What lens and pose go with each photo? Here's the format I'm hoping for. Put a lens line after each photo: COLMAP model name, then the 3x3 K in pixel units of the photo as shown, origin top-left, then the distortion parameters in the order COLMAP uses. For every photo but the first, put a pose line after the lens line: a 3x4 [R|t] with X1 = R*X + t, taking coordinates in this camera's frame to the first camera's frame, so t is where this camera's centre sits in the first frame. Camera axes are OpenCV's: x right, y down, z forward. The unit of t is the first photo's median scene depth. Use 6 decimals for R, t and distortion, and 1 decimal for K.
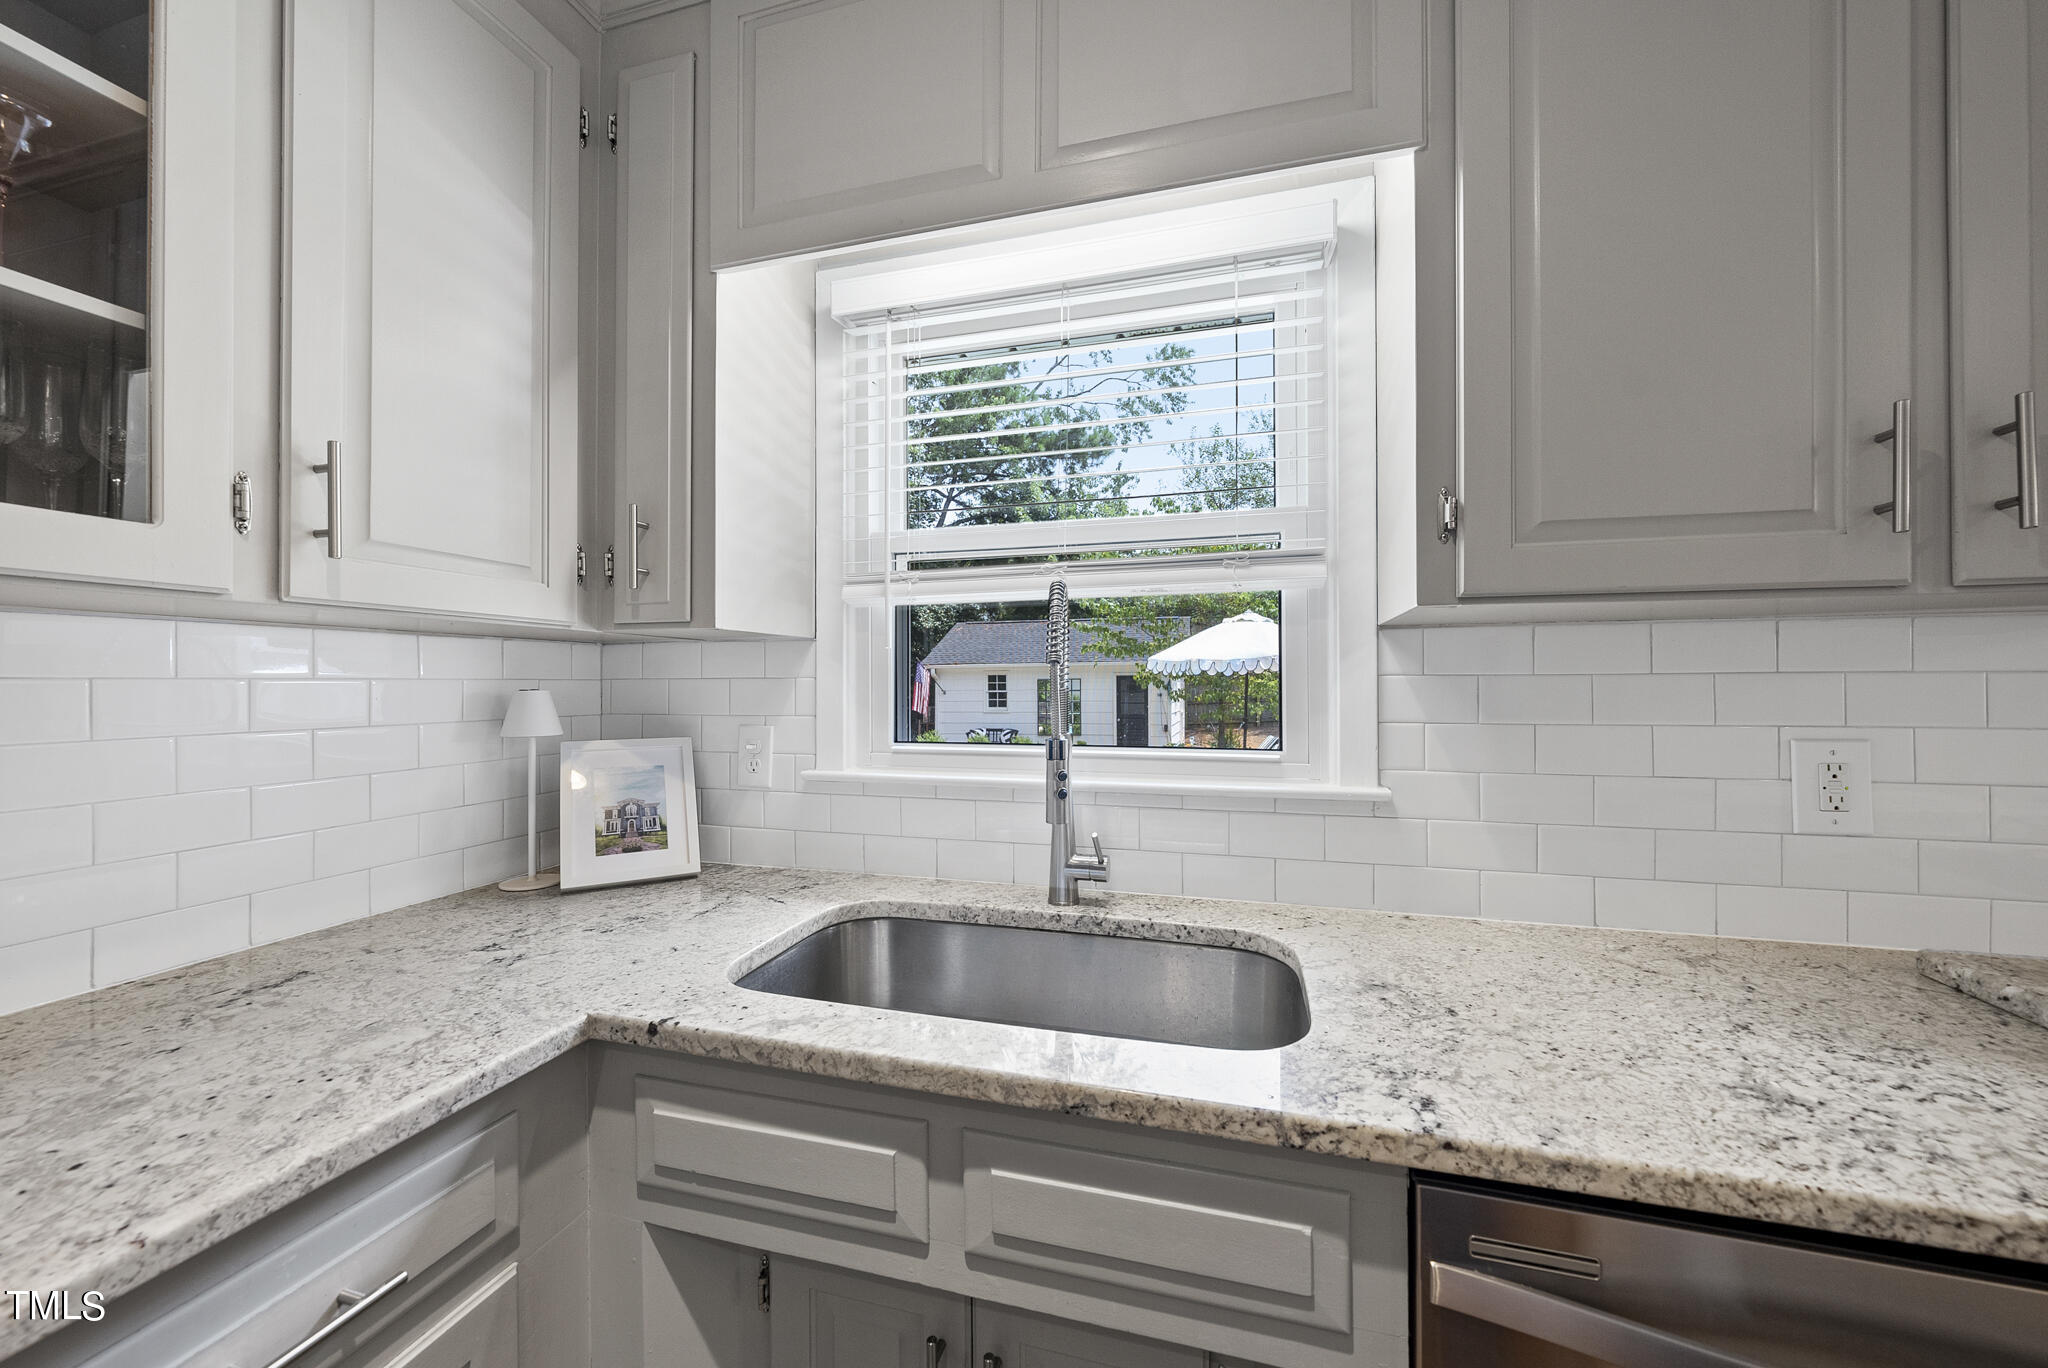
lens RADIAL K [[745.2, 0, 1030.9], [0, 745.2, 686.8], [0, 0, 1]] dist [0.001600, -0.000547]
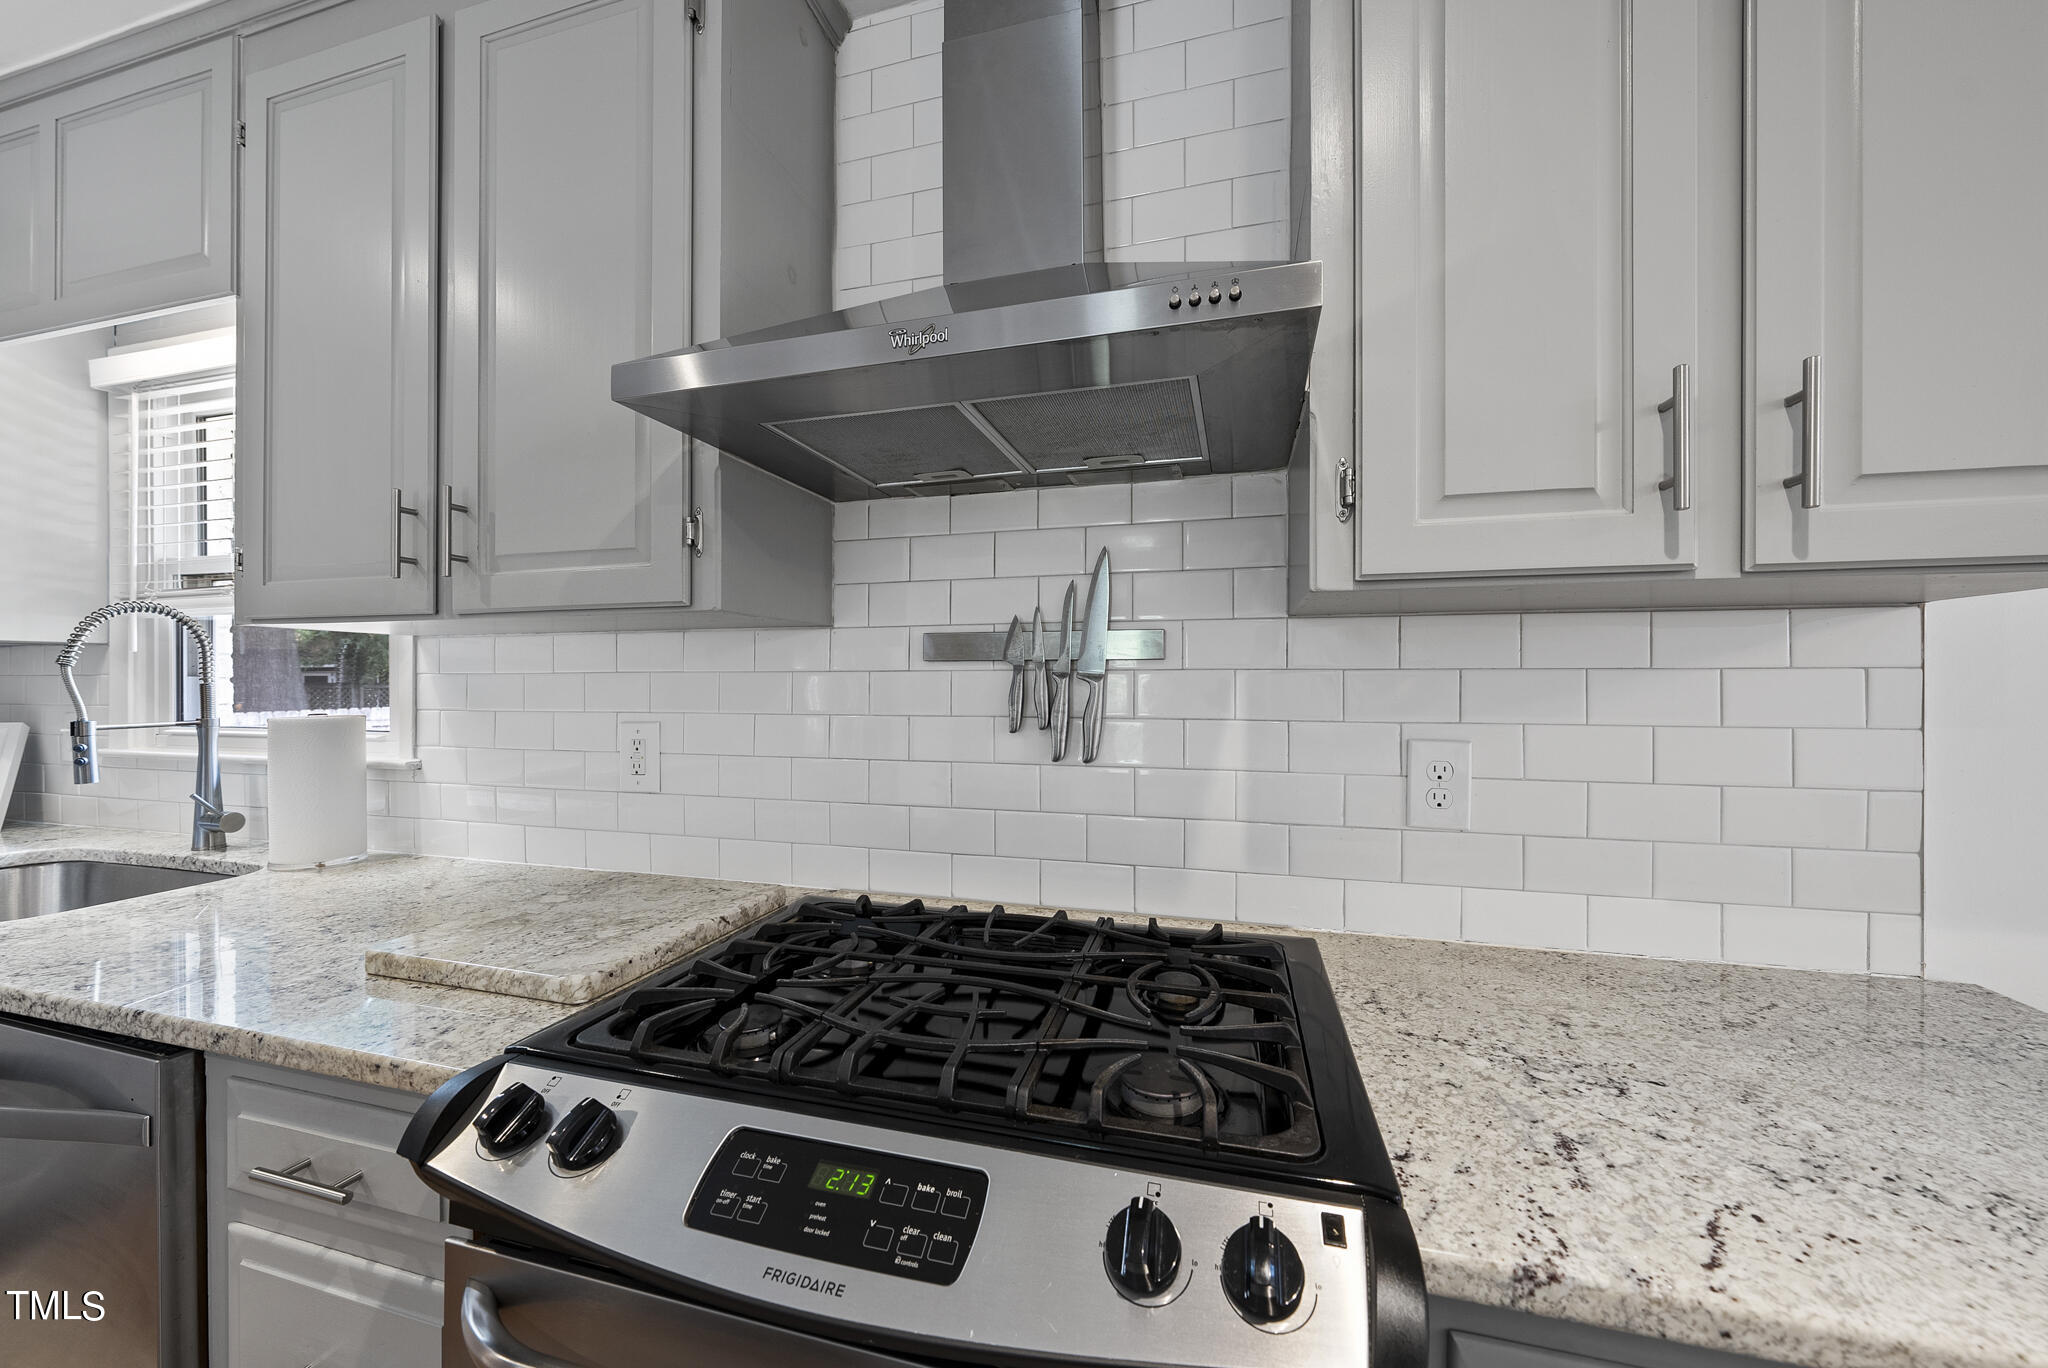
lens RADIAL K [[745.2, 0, 1030.2], [0, 745.2, 677.4], [0, 0, 1]] dist [0.001600, -0.000547]
pose [[0.999998, 0.002126, 0.000115, 1.518016], [-0.002125, 0.999990, -0.004027, -0.005131], [-0.000124, 0.004026, 0.999992, -0.299930]]
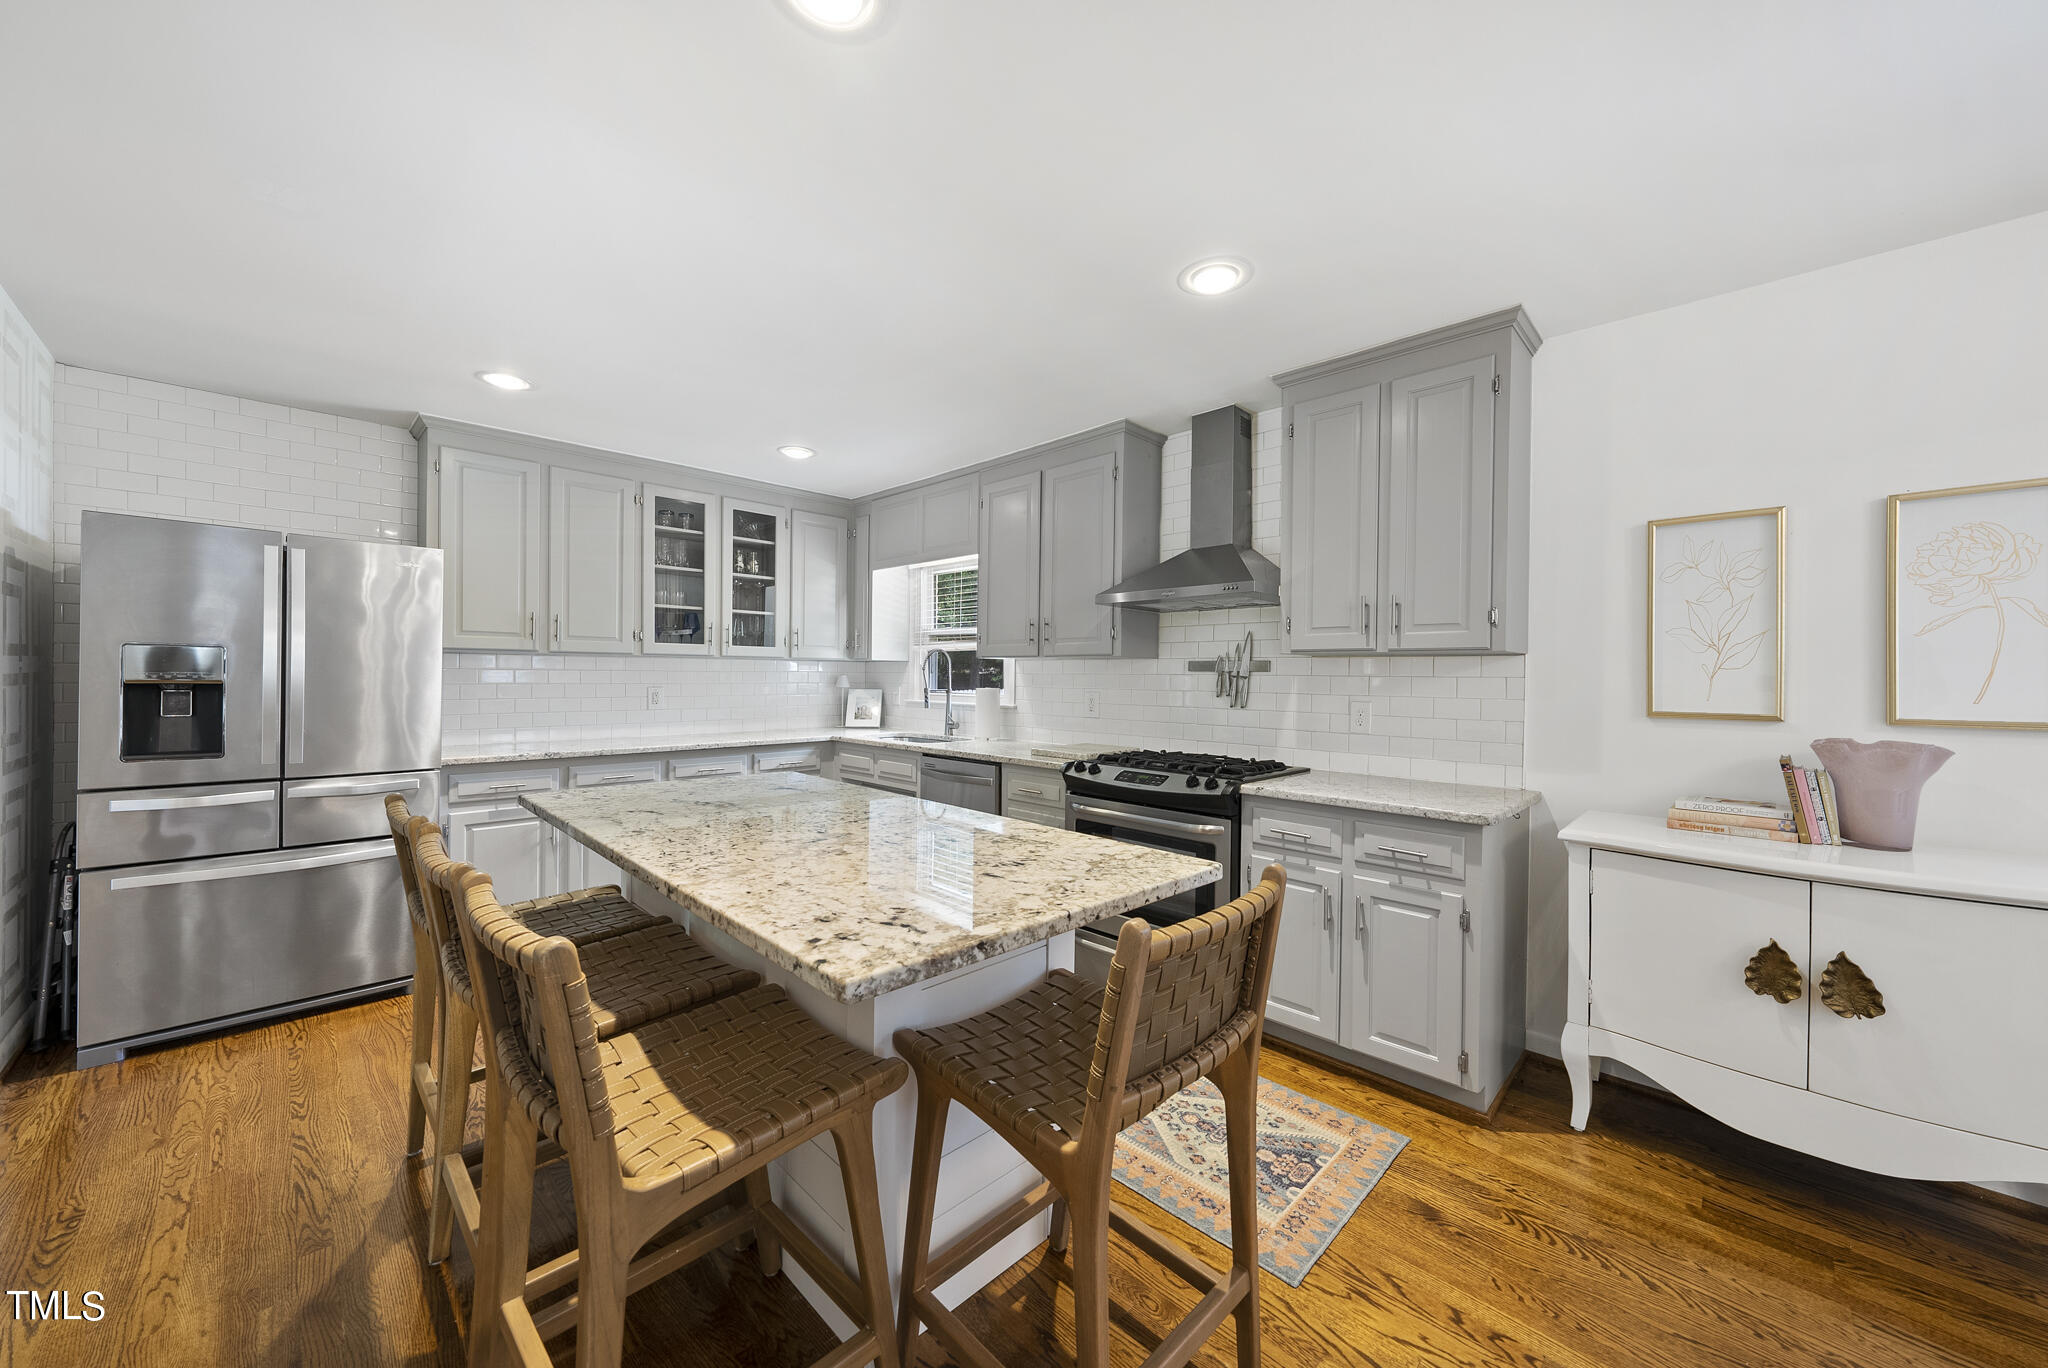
lens RADIAL K [[745.2, 0, 1027.9], [0, 745.2, 682.9], [0, 0, 1]] dist [0.001600, -0.000547]
pose [[0.873780, 0.016985, -0.486024, 2.215837], [-0.013935, 0.999854, 0.009889, -0.006023], [0.486121, -0.001868, 0.873890, -2.049237]]
